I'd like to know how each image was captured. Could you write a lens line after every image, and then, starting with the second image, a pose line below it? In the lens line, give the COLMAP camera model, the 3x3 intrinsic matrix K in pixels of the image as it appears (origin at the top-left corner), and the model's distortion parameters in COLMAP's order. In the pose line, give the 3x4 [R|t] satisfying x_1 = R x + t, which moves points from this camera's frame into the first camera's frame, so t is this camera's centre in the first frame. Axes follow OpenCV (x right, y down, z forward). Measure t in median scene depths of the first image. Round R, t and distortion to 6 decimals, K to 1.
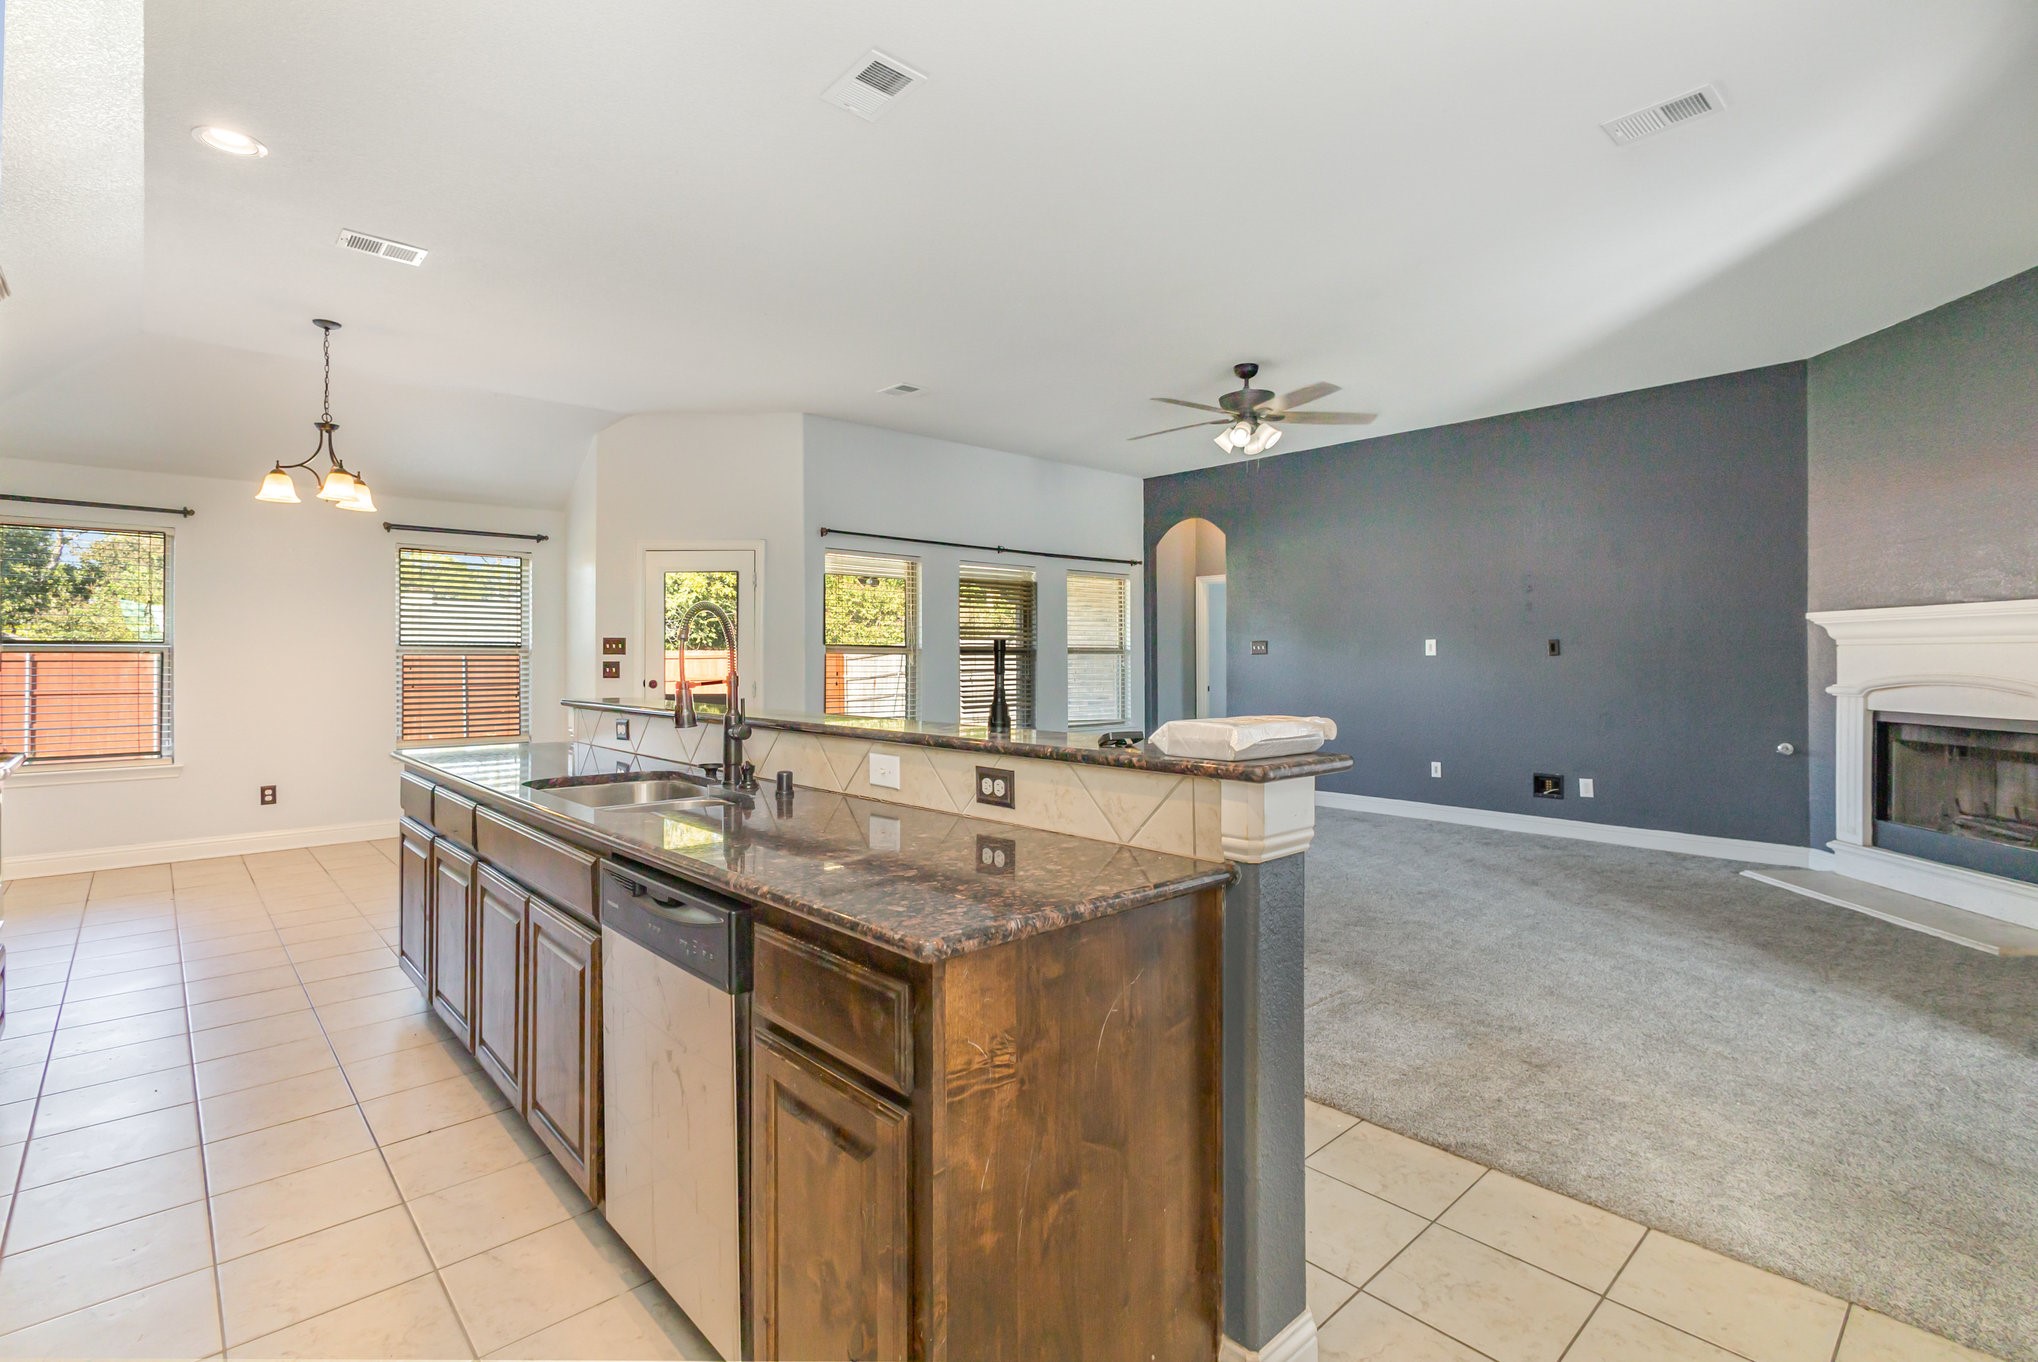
lens RADIAL K [[940.9, 0, 1029.7], [0, 940.9, 657.0], [0, 0, 1]] dist [0.012068, -0.004027]
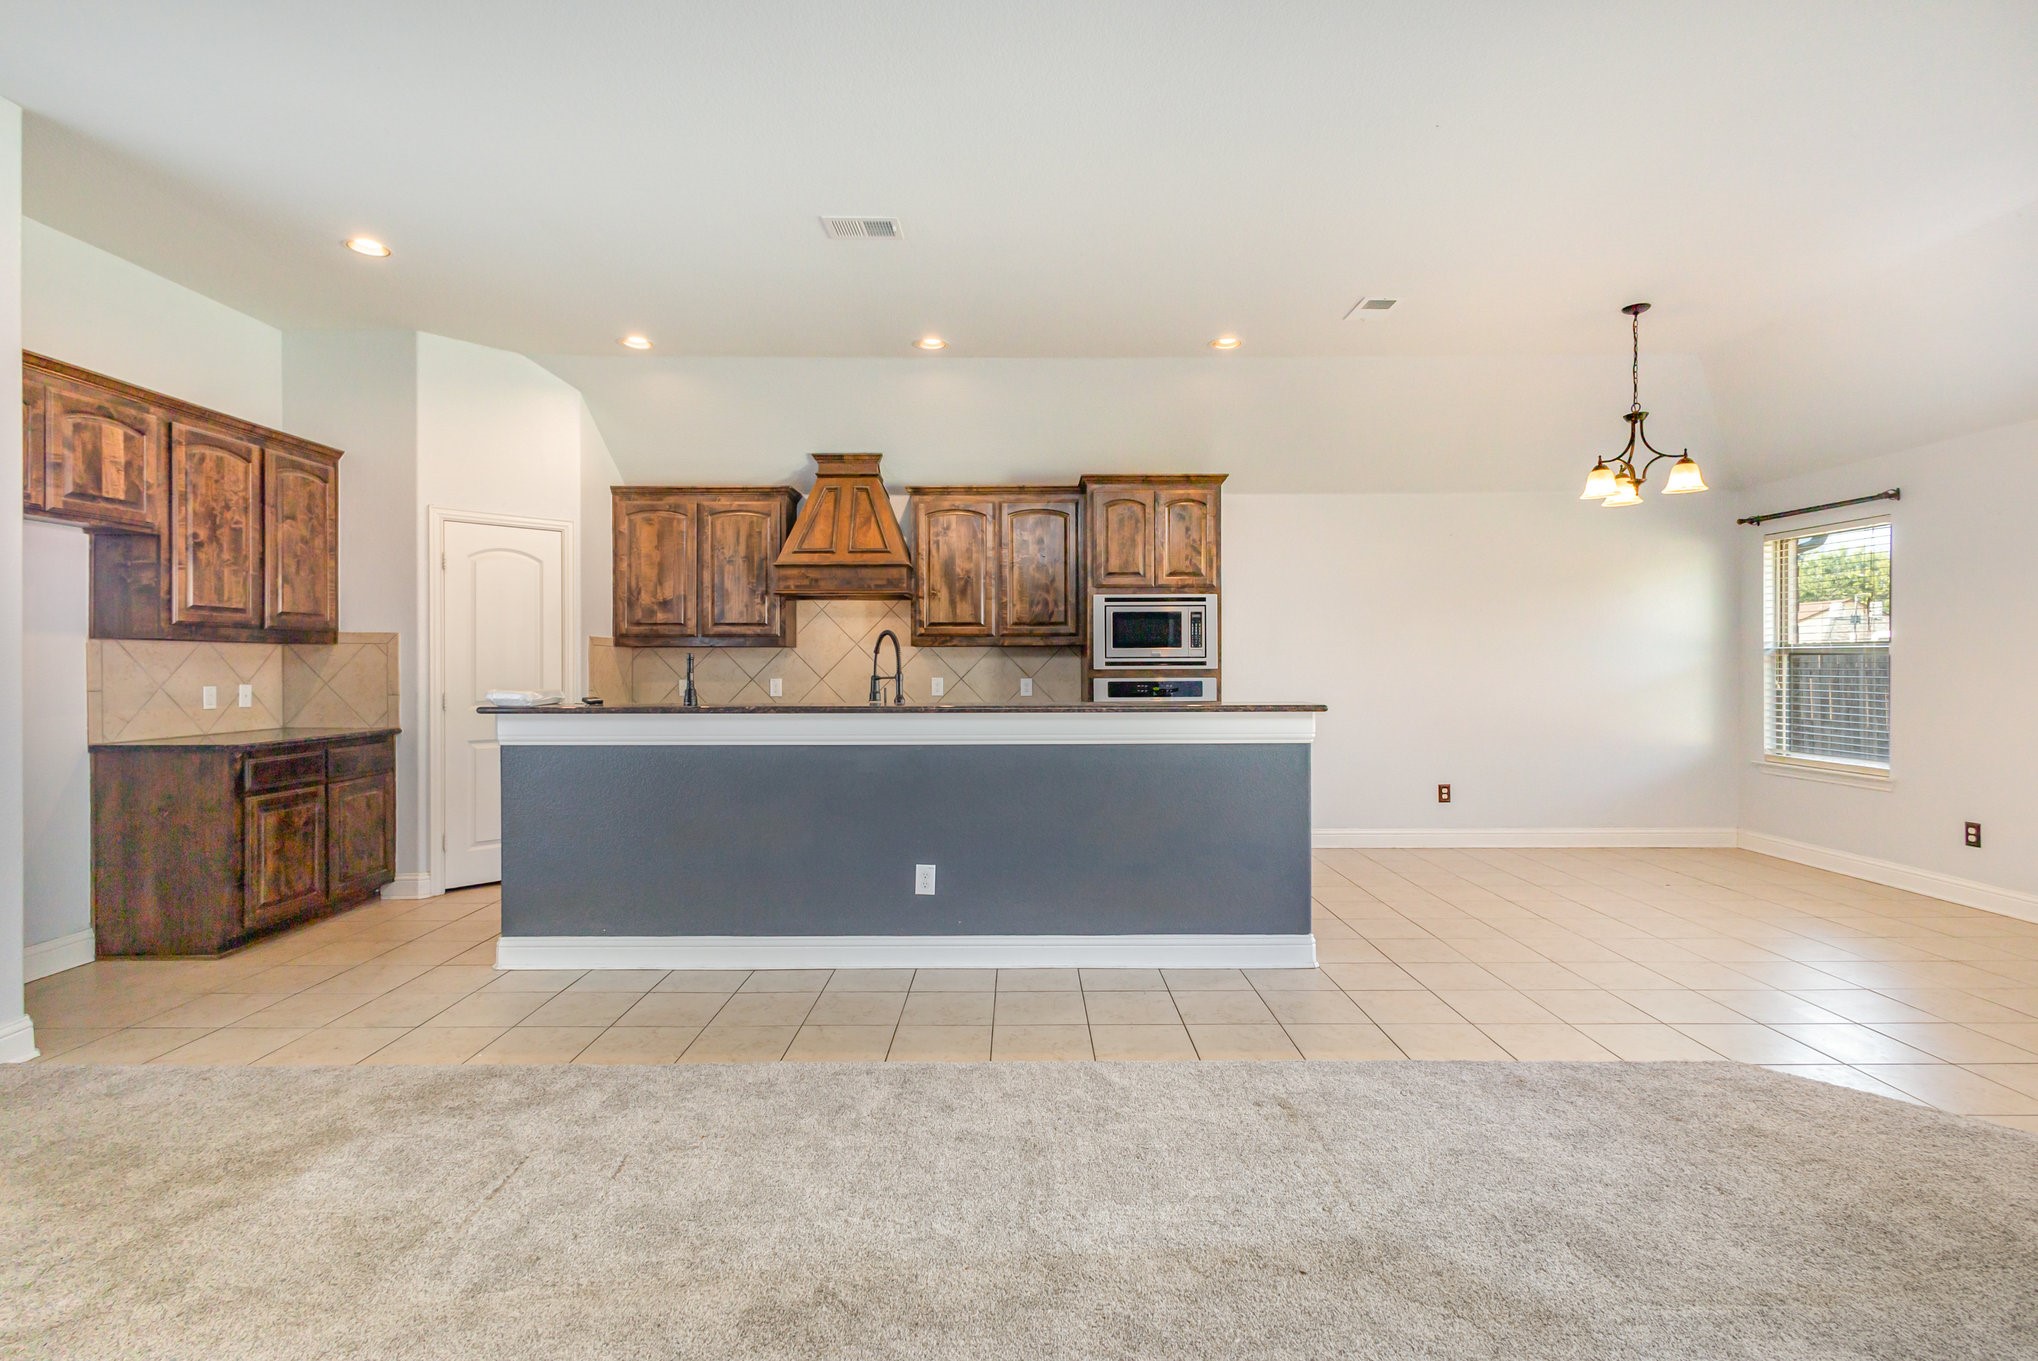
lens RADIAL K [[940.9, 0, 1019.7], [0, 940.9, 665.7], [0, 0, 1]] dist [0.012068, -0.004027]
pose [[-0.676506, 0.005530, -0.736417, 0.330893], [0.005021, 0.999983, 0.002896, 0.000793], [0.736420, -0.001739, -0.676522, 1.049840]]
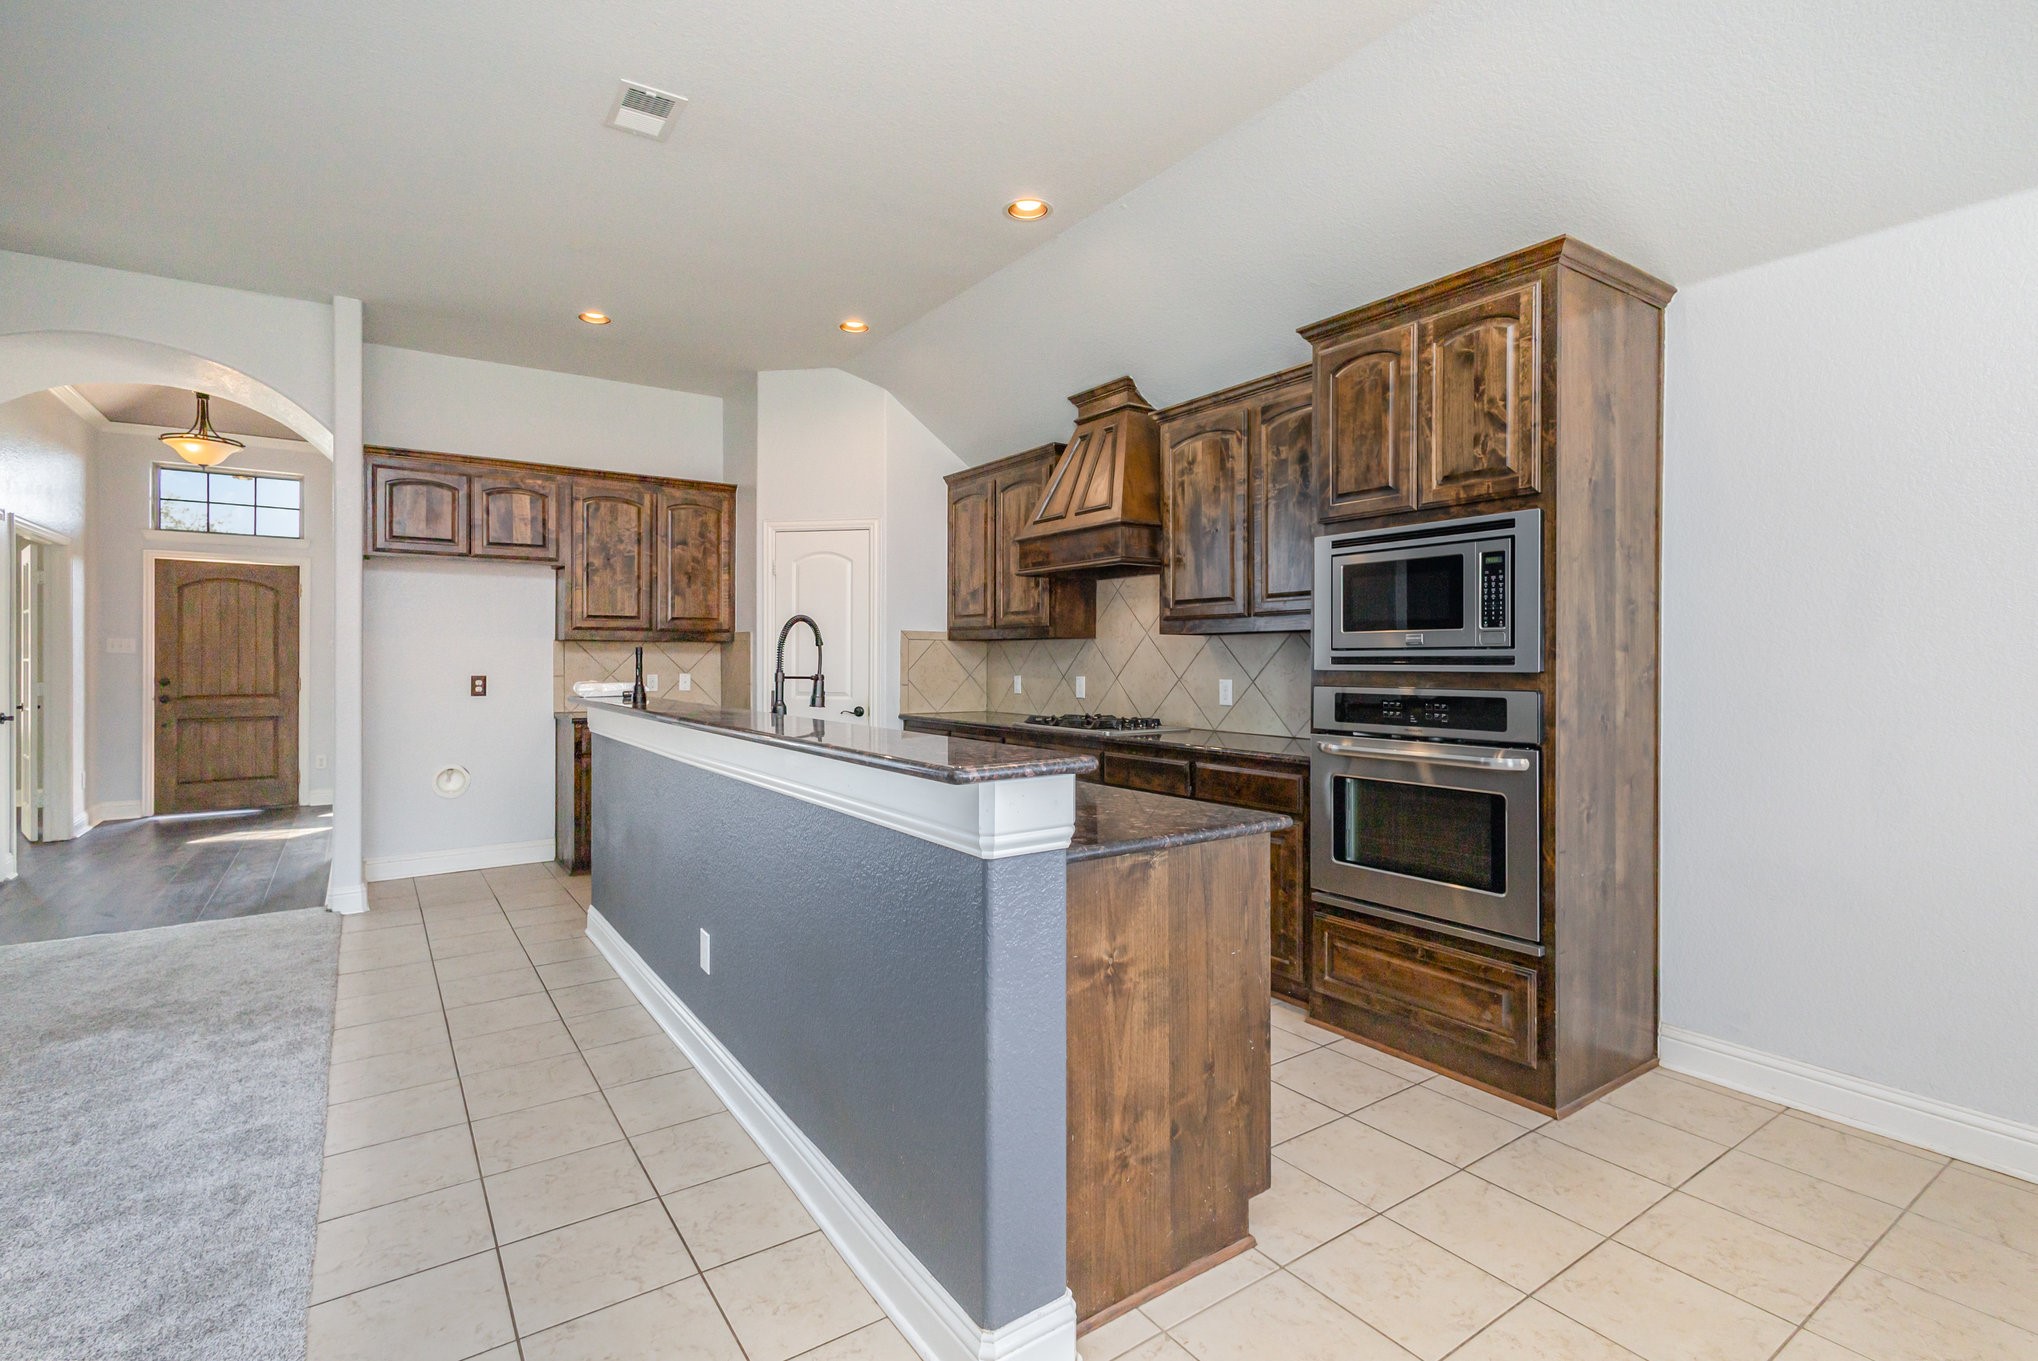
lens RADIAL K [[940.9, 0, 1006.6], [0, 940.9, 662.0], [0, 0, 1]] dist [0.012068, -0.004027]
pose [[-0.989334, 0.000985, 0.145663, -0.376969], [0.001320, 0.999997, 0.002202, 0.001526], [-0.145660, 0.002371, -0.989332, 1.014048]]
